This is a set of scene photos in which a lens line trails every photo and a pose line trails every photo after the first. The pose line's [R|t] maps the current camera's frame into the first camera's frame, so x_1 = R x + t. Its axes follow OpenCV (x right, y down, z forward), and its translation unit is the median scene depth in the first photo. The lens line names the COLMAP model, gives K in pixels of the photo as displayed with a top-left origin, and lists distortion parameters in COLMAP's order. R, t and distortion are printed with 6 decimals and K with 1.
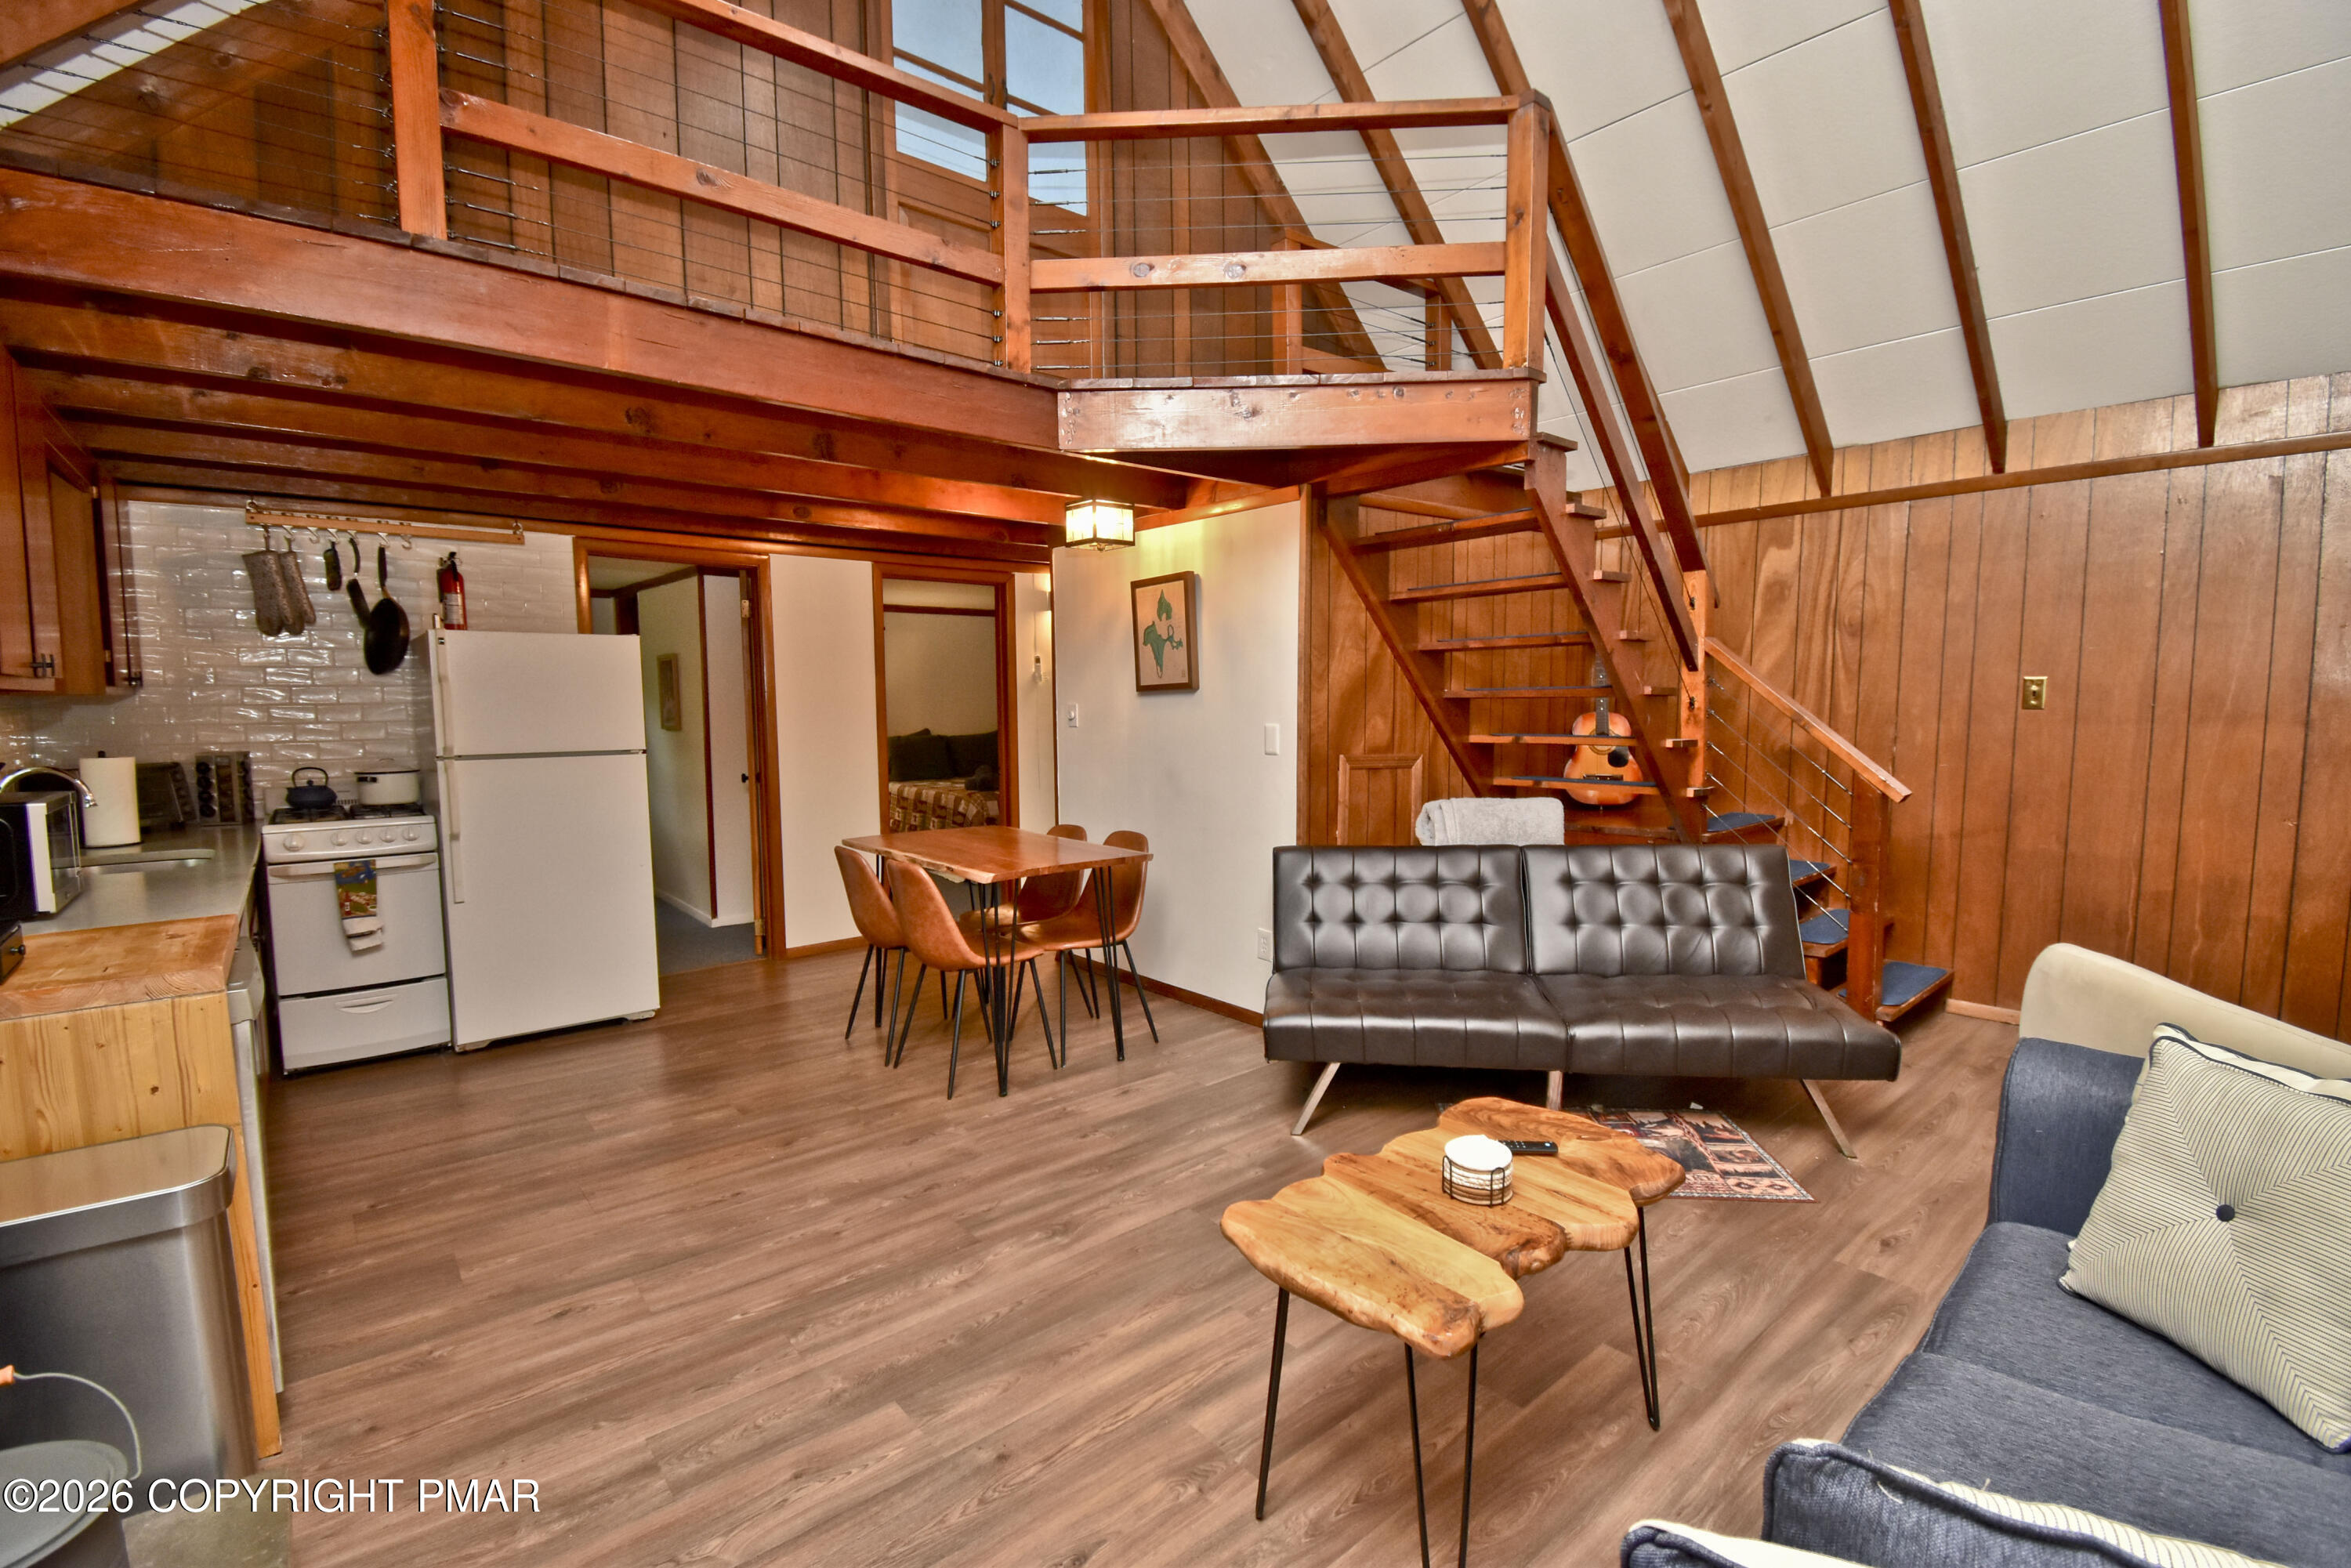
lens RADIAL K [[1037.3, 0, 1179.6], [0, 1037.3, 794.8], [0, 0, 1]] dist [0.019106, -0.027293]
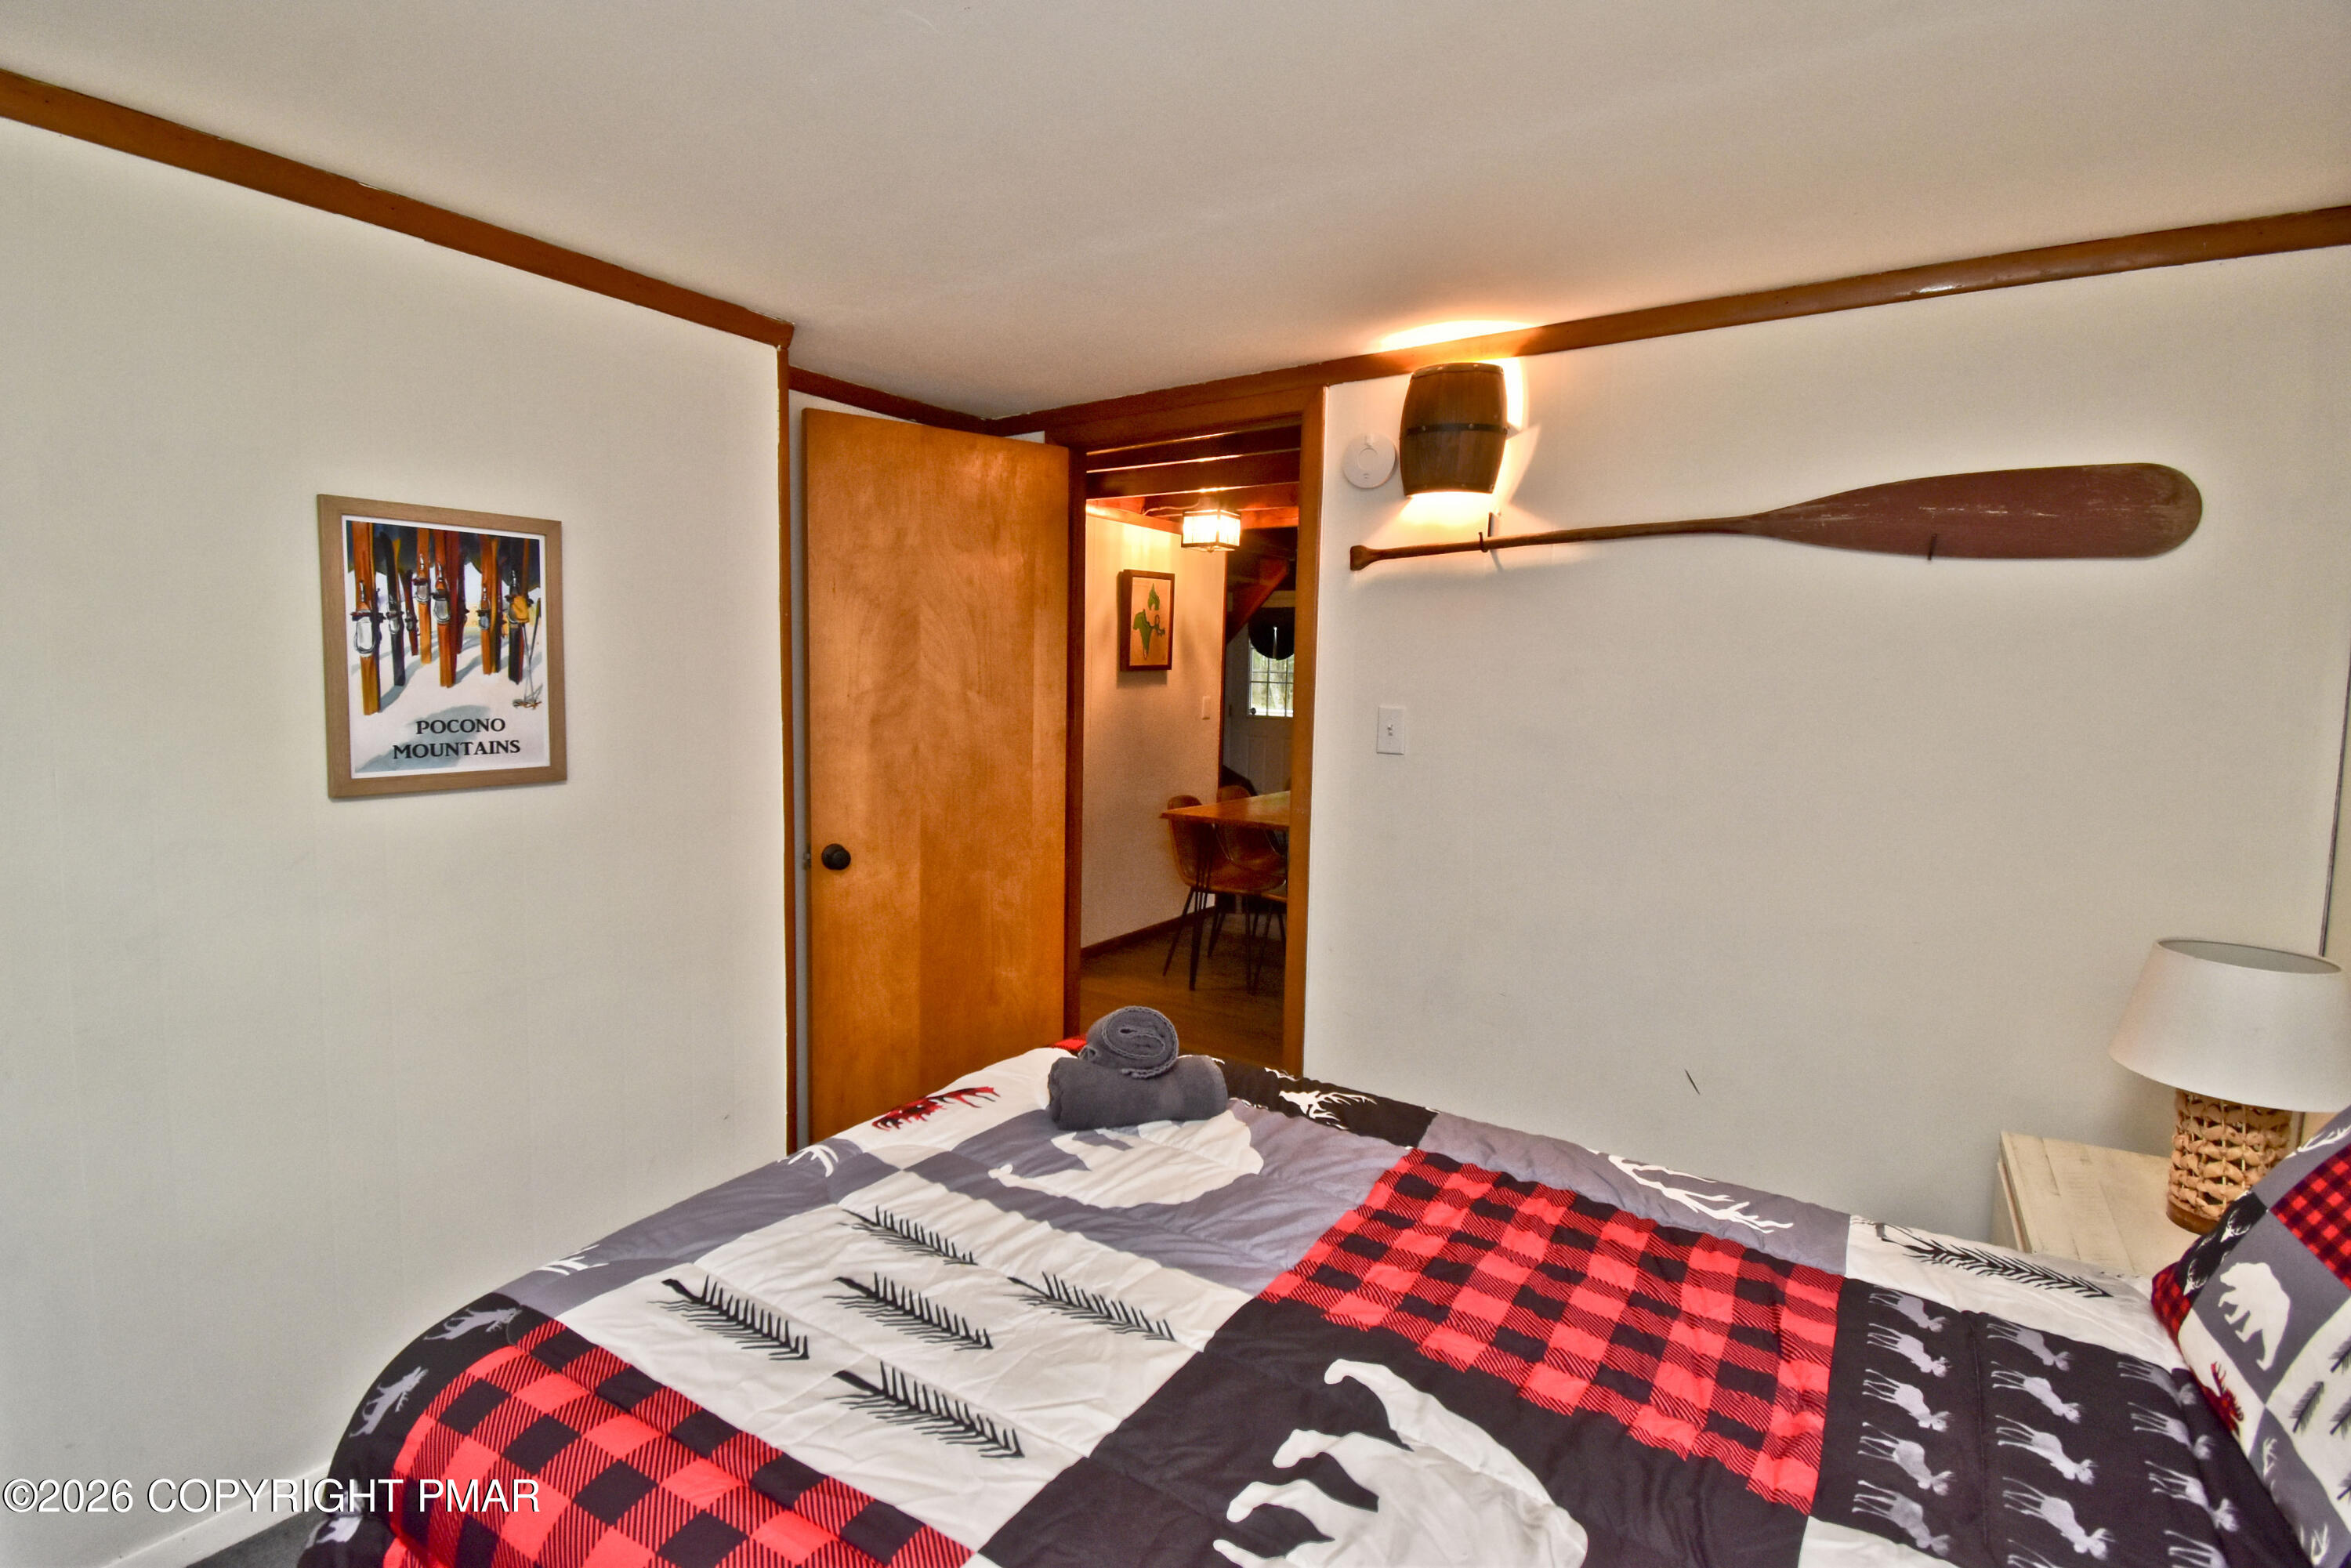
lens RADIAL K [[1101.5, 0, 1129.8], [0, 1101.5, 740.6], [0, 0, 1]] dist [0.011003, -0.022309]
pose [[-0.240415, -0.064634, 0.968516, -1.396350], [0.071271, 0.993912, 0.084020, -0.148791], [-0.968050, 0.089227, -0.234345, 1.528492]]
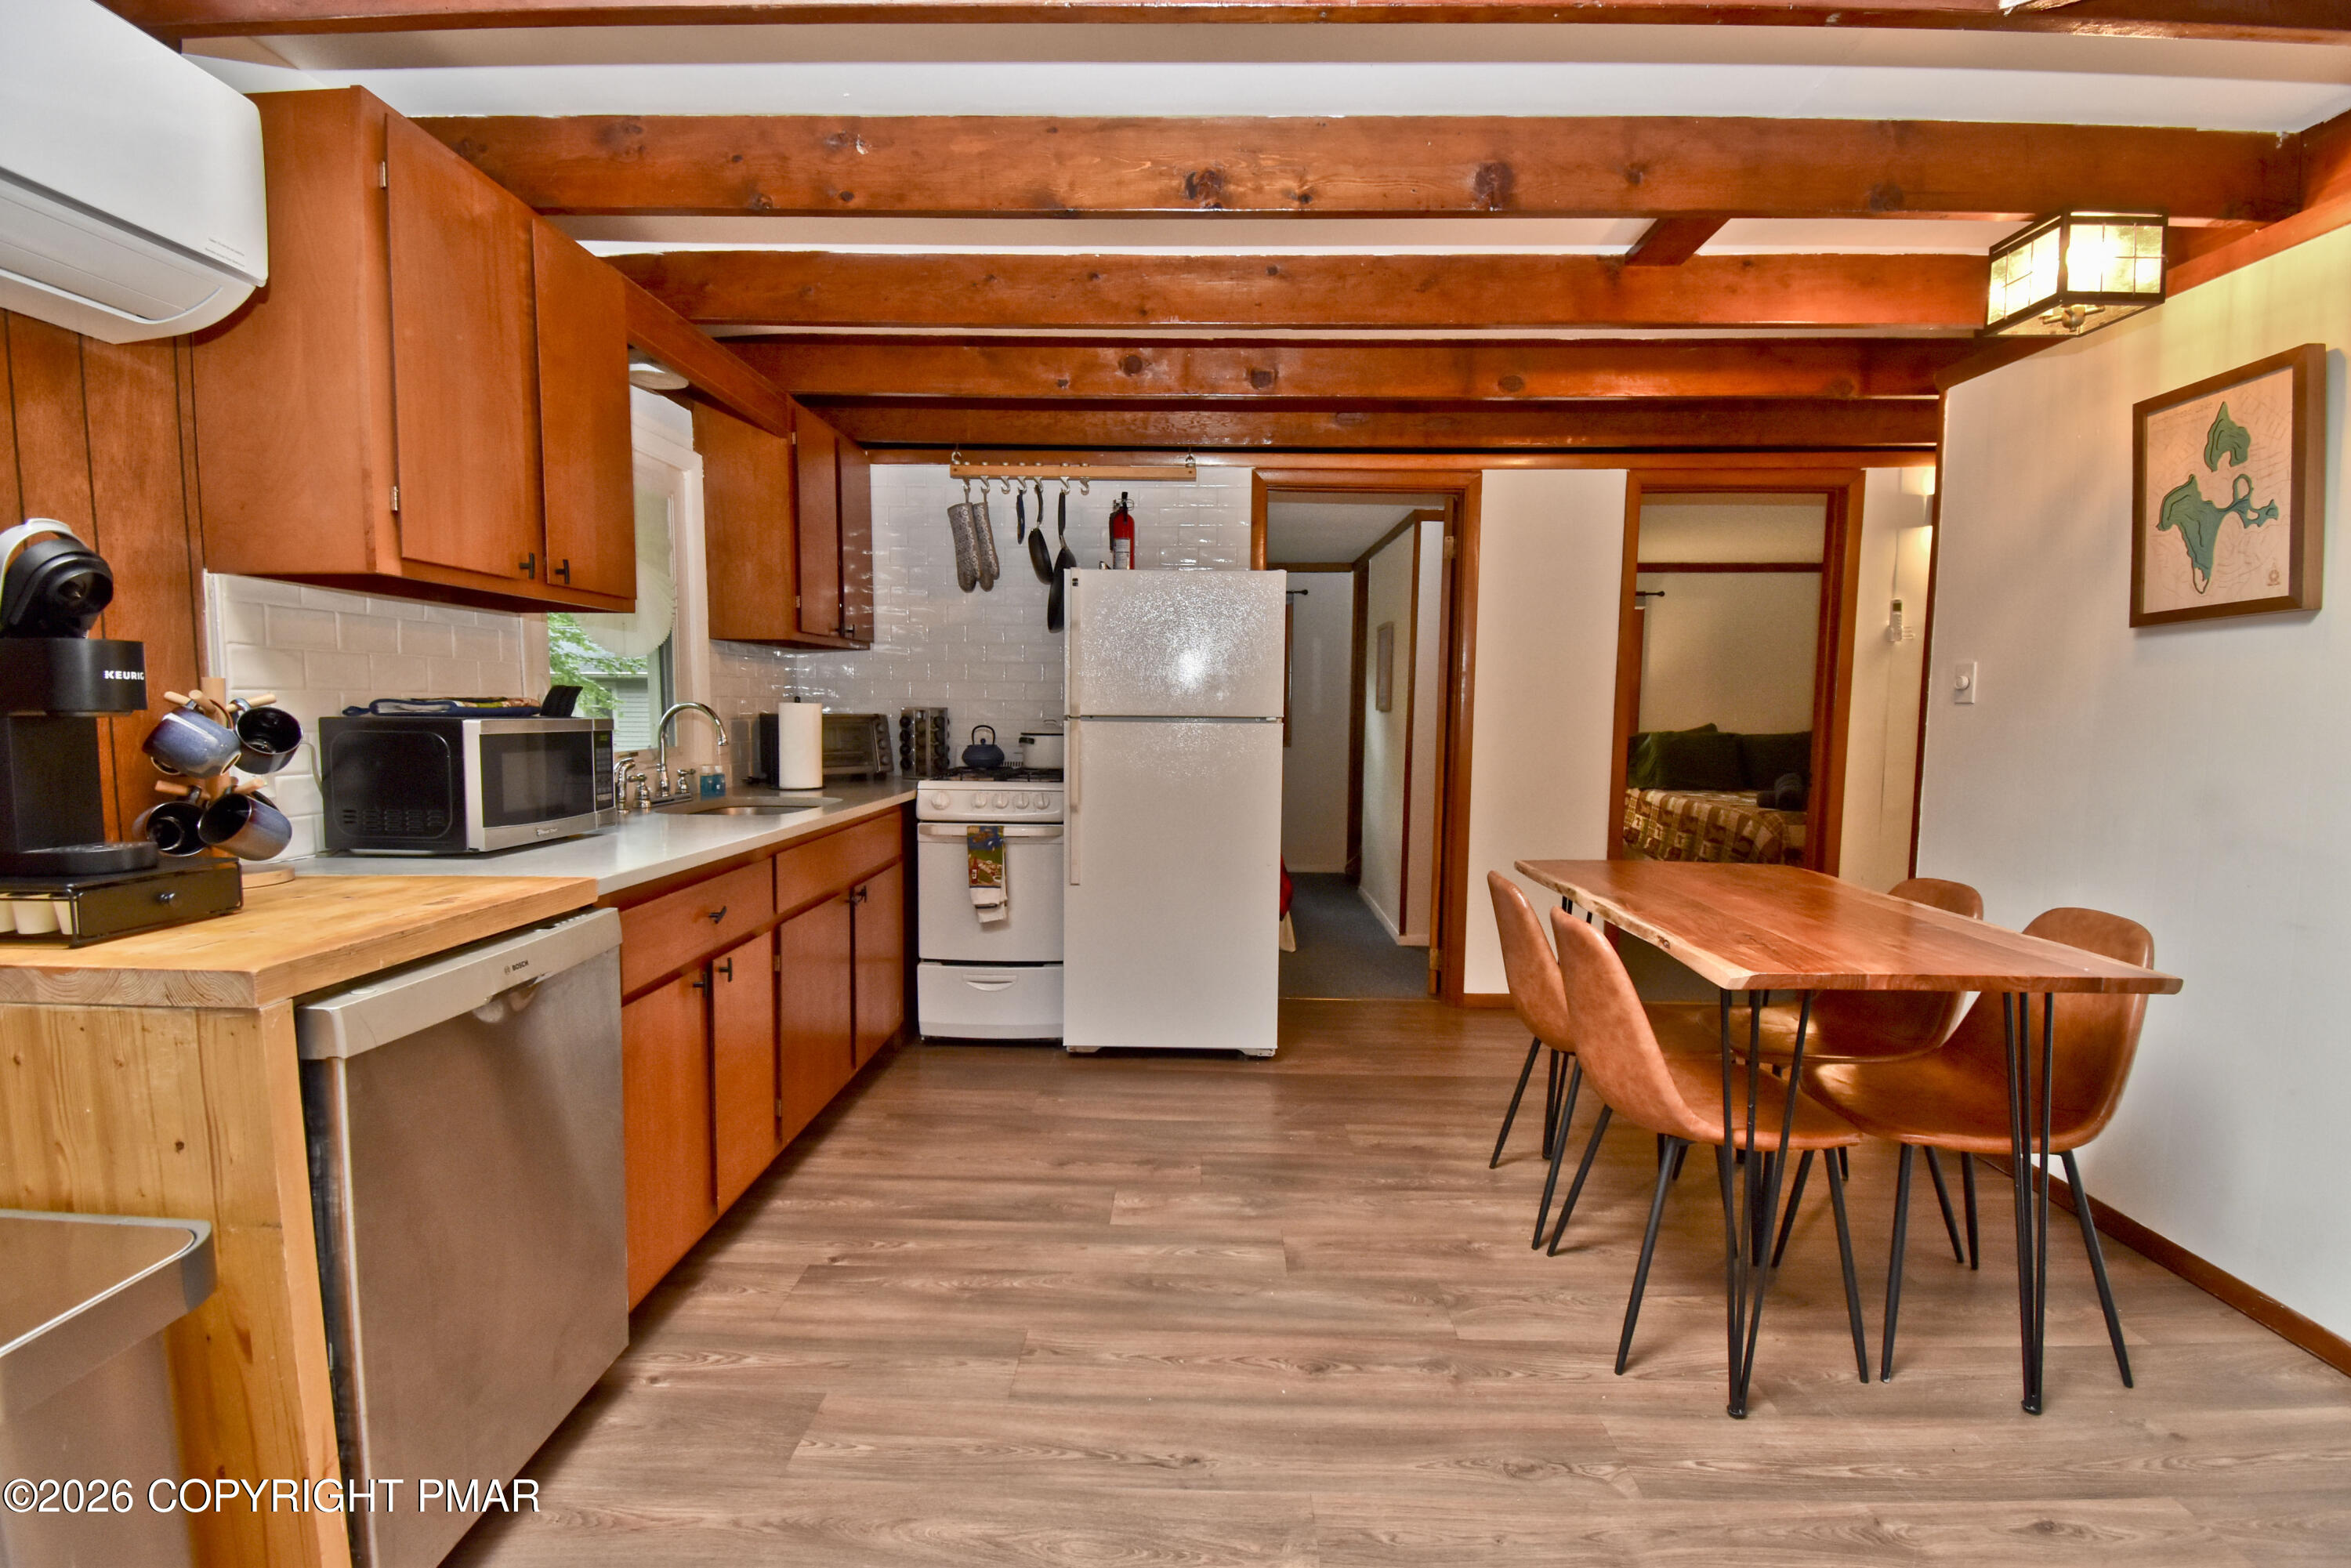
lens RADIAL K [[1039.7, 0, 1177.8], [0, 1039.7, 798.7], [0, 0, 1]] dist [0.018273, -0.024465]
pose [[0.744433, 0.072385, -0.663762, -0.054885], [-0.075164, 0.996872, 0.024412, 0.004320], [0.663453, 0.031718, 0.747545, 0.401481]]
